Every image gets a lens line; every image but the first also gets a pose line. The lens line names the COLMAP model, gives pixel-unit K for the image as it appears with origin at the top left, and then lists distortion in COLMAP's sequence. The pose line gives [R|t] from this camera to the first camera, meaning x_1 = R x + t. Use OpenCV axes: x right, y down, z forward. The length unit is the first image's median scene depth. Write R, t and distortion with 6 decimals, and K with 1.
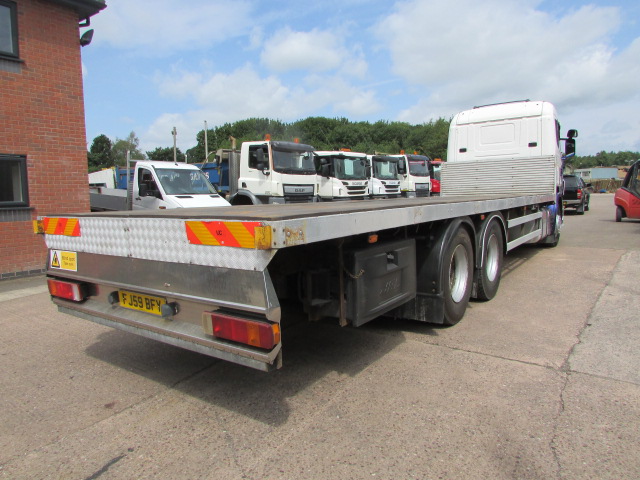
lens RADIAL K [[454.2, 0, 311.2], [0, 454.2, 237.5], [0, 0, 1]] dist [-0.053024, 0.039491]
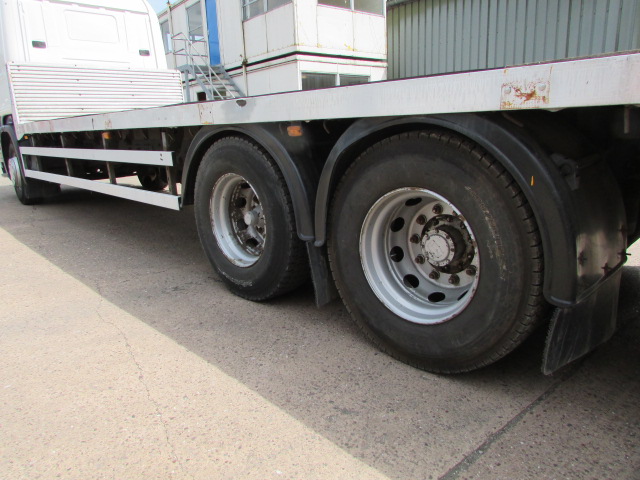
lens RADIAL K [[454.2, 0, 311.2], [0, 454.2, 237.5], [0, 0, 1]] dist [-0.053024, 0.039491]
pose [[0.167202, -0.215485, 0.962086, -0.716384], [0.113836, 0.973516, 0.198262, -0.071916], [-0.979329, 0.076370, 0.187304, 1.802431]]
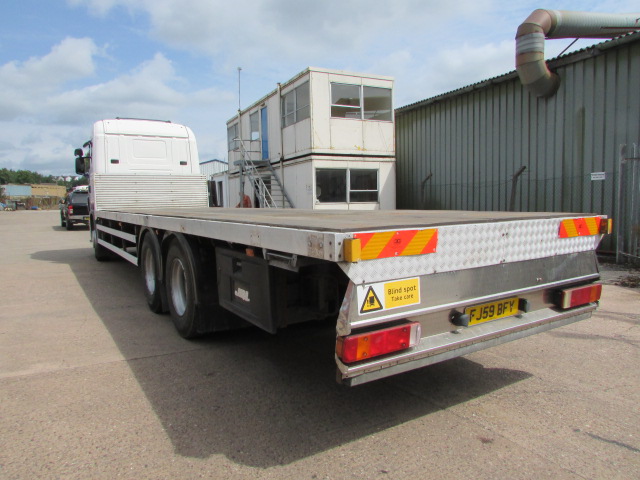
lens RADIAL K [[454.2, 0, 311.2], [0, 454.2, 237.5], [0, 0, 1]] dist [-0.053024, 0.039491]
pose [[0.377943, -0.056117, 0.924126, -1.254276], [0.091911, 0.995505, 0.022863, -0.061507], [-0.921255, 0.076297, 0.381402, 0.879823]]
